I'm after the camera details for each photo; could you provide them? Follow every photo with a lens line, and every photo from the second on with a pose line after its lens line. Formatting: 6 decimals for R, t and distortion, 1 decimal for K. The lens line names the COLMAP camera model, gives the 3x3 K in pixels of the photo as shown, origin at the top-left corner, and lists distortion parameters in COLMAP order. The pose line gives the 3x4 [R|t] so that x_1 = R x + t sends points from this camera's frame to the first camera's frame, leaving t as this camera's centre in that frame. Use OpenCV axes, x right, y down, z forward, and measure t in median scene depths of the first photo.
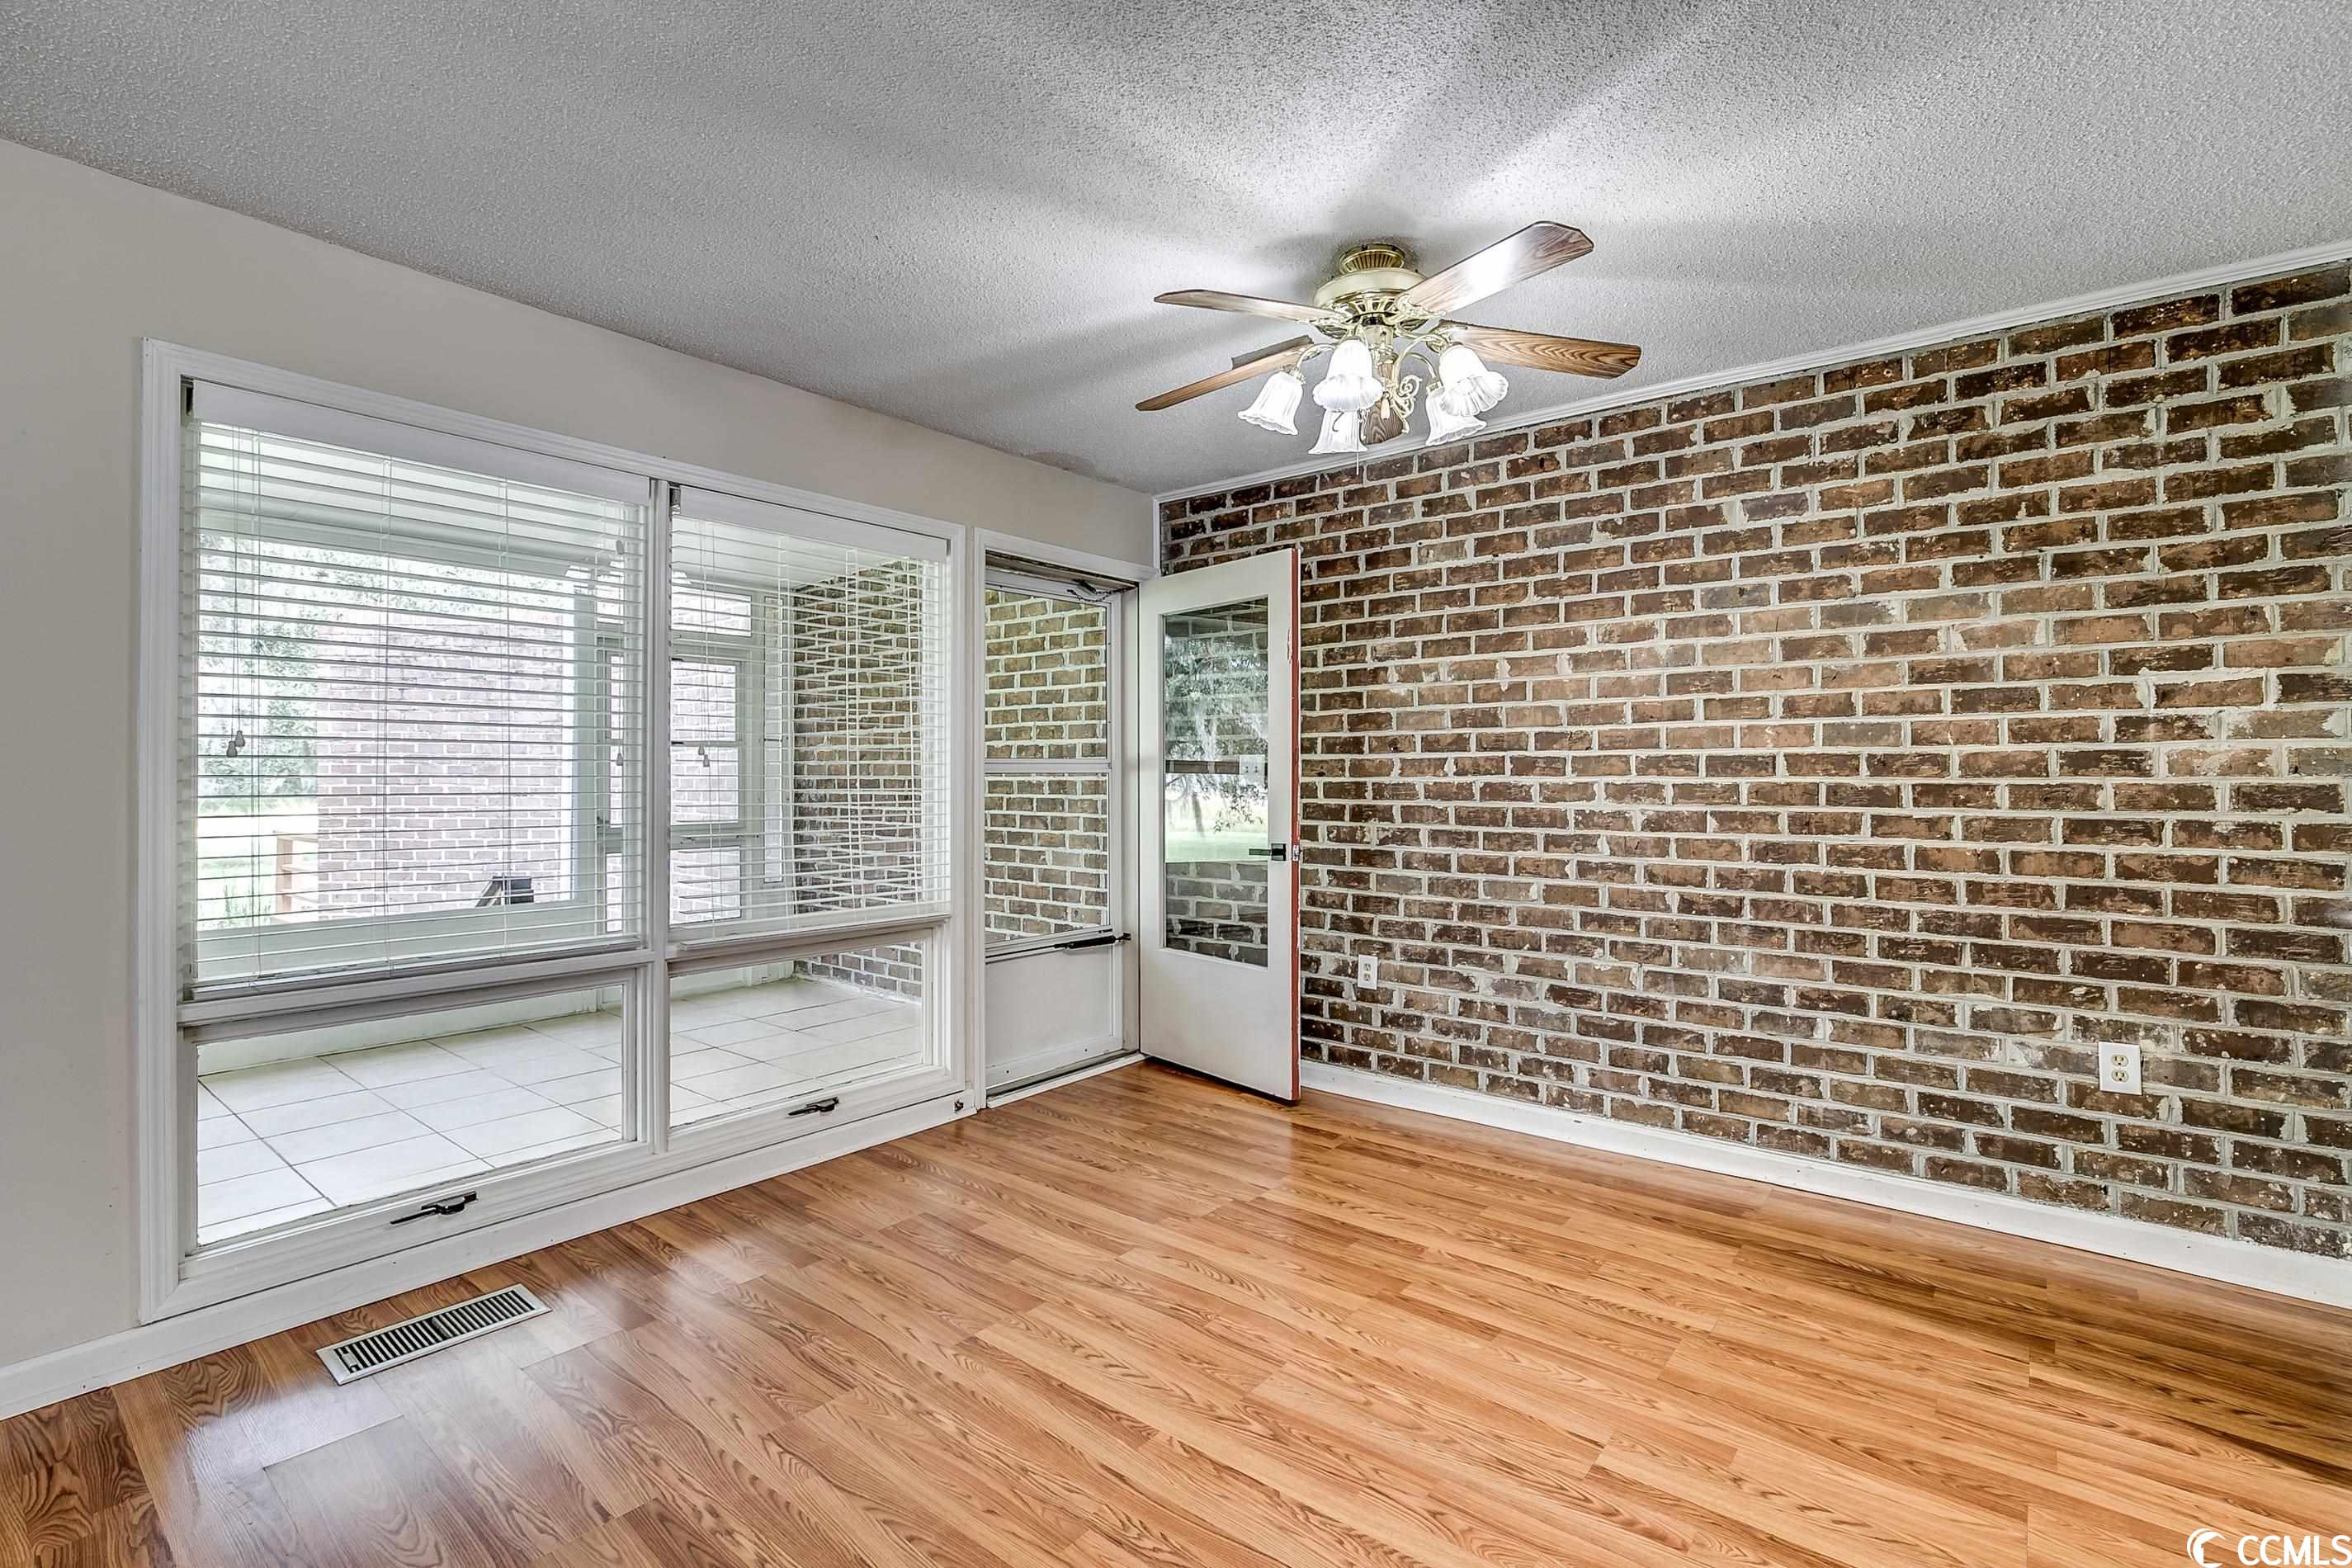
lens RADIAL K [[1065.3, 0, 1179.8], [0, 1065.3, 777.7], [0, 0, 1]] dist [-0.015807, 0.001200]
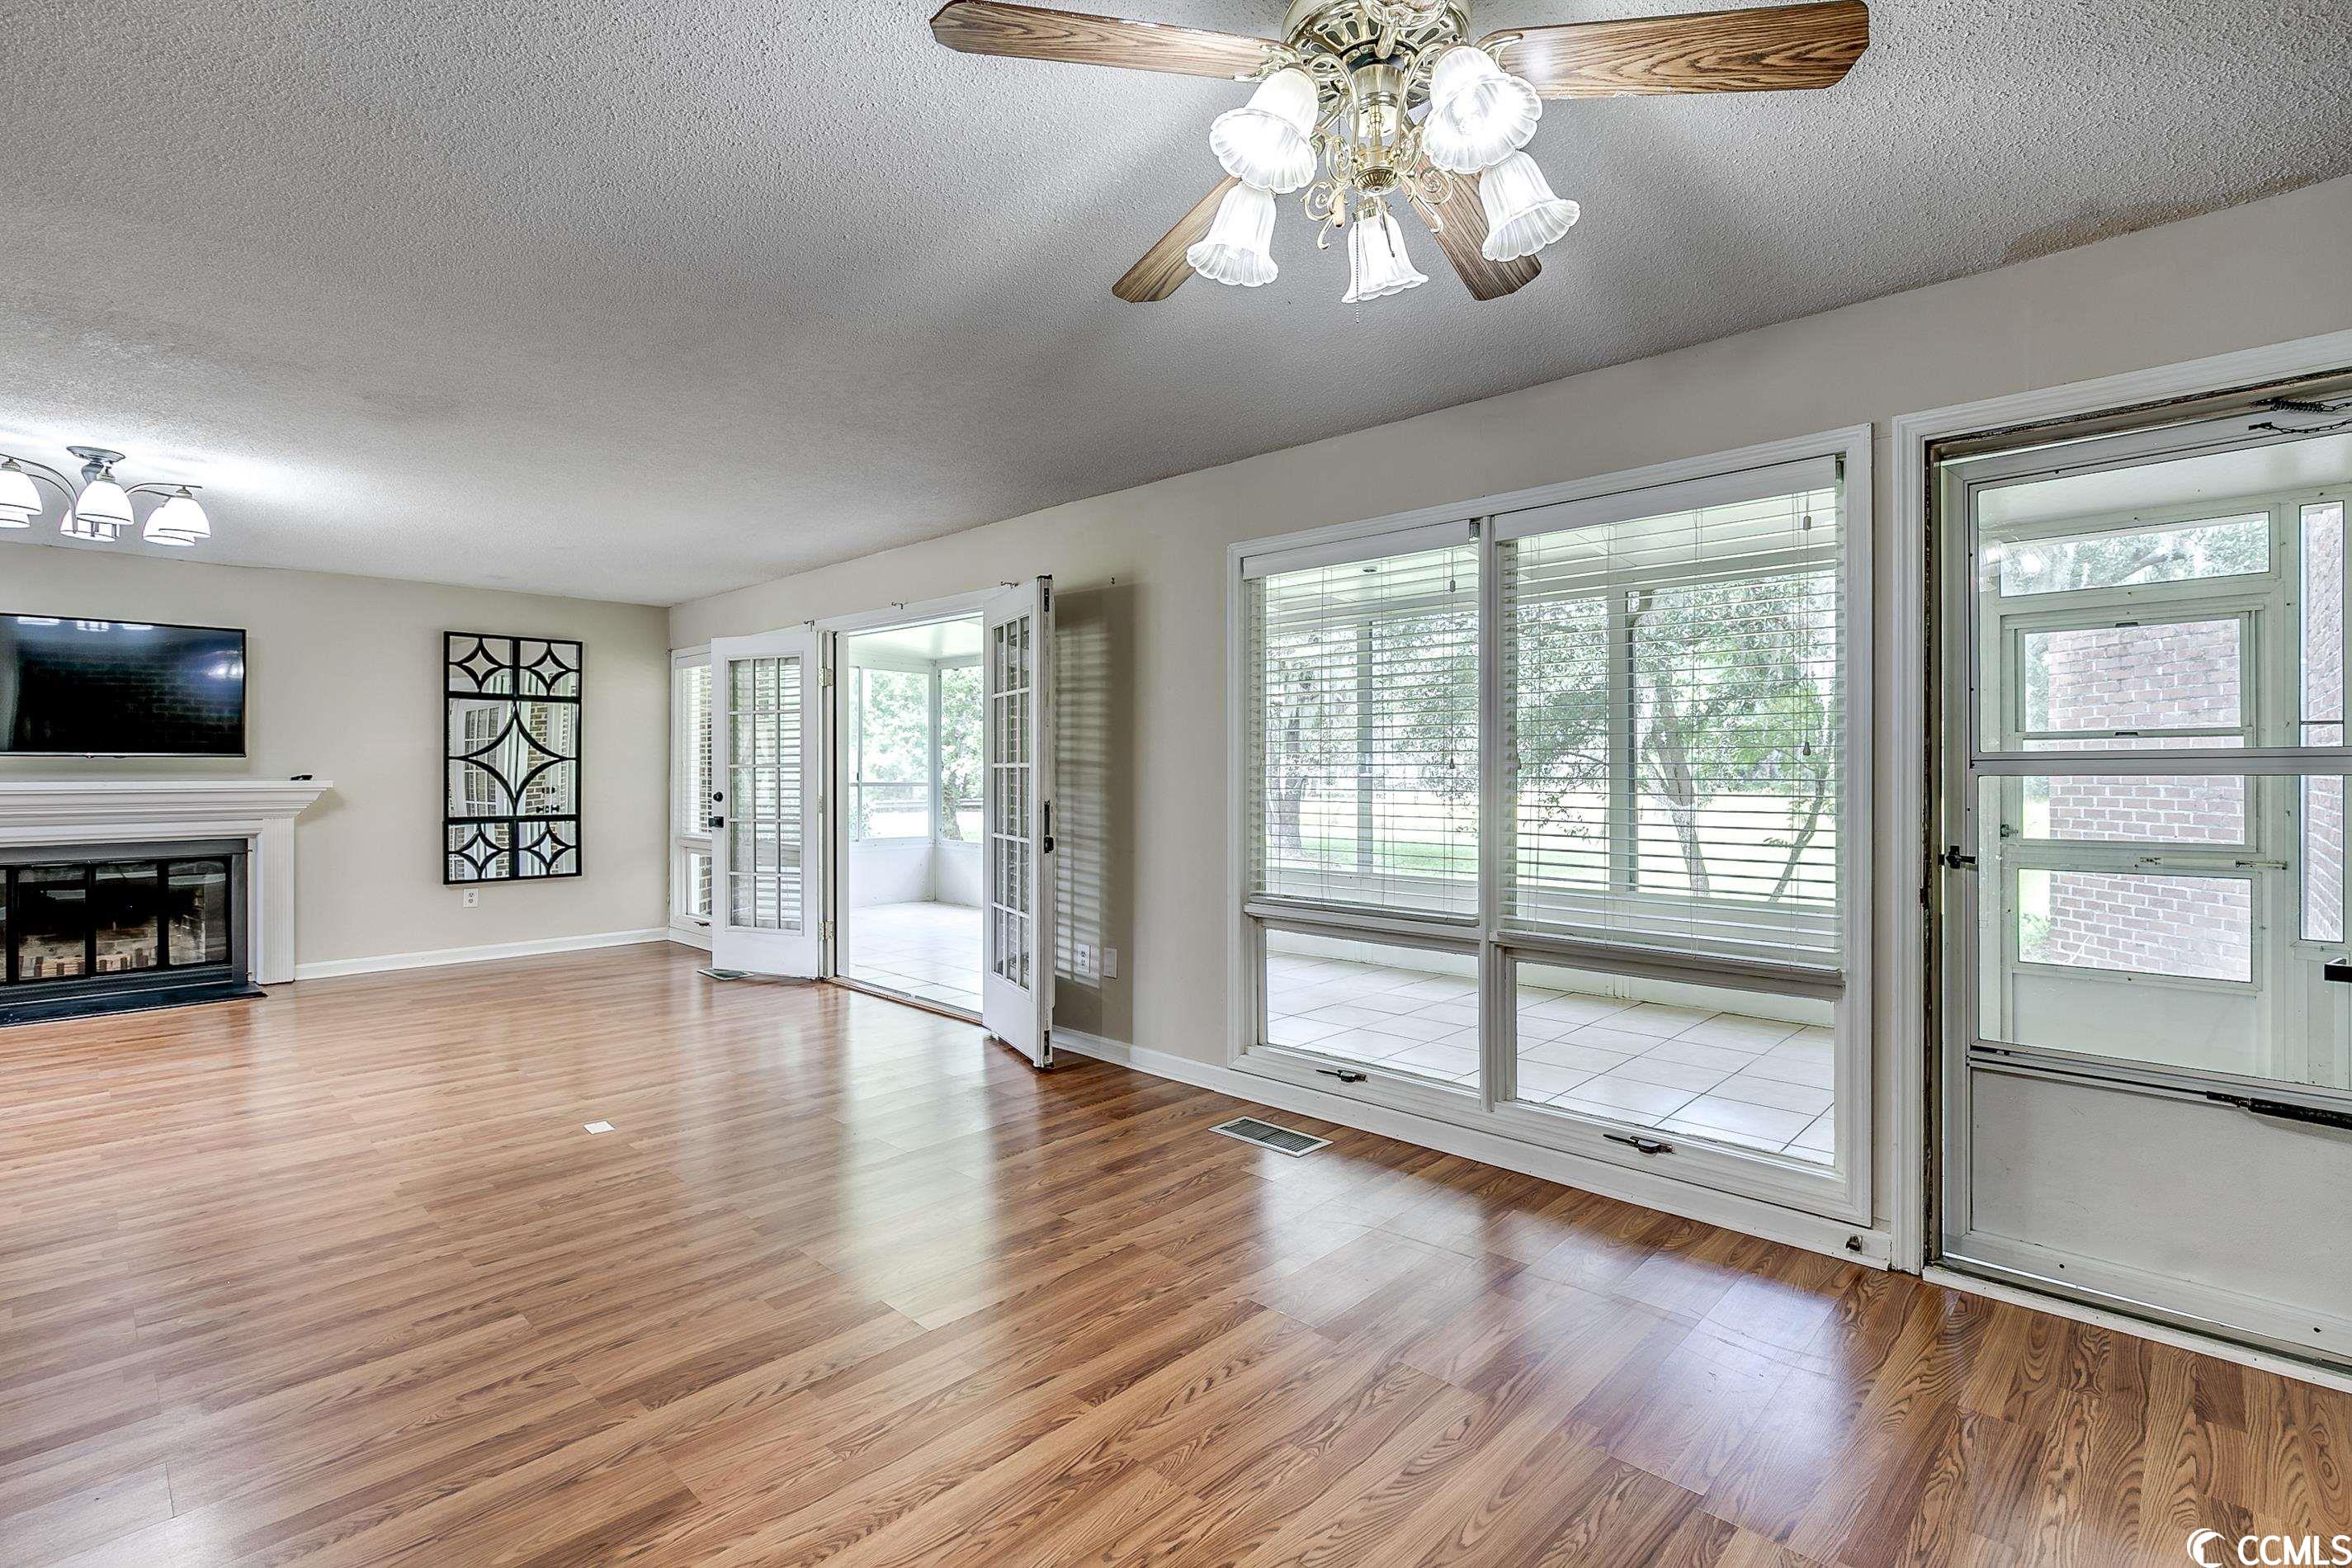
lens RADIAL K [[1079.0, 0, 1186.2], [0, 1079.0, 772.0], [0, 0, 1]] dist [-0.012485, 0.000296]
pose [[-0.080098, 0.002990, -0.996783, 0.734392], [0.005253, 0.999983, 0.002578, -0.014675], [0.996773, -0.005029, -0.080112, 0.833107]]
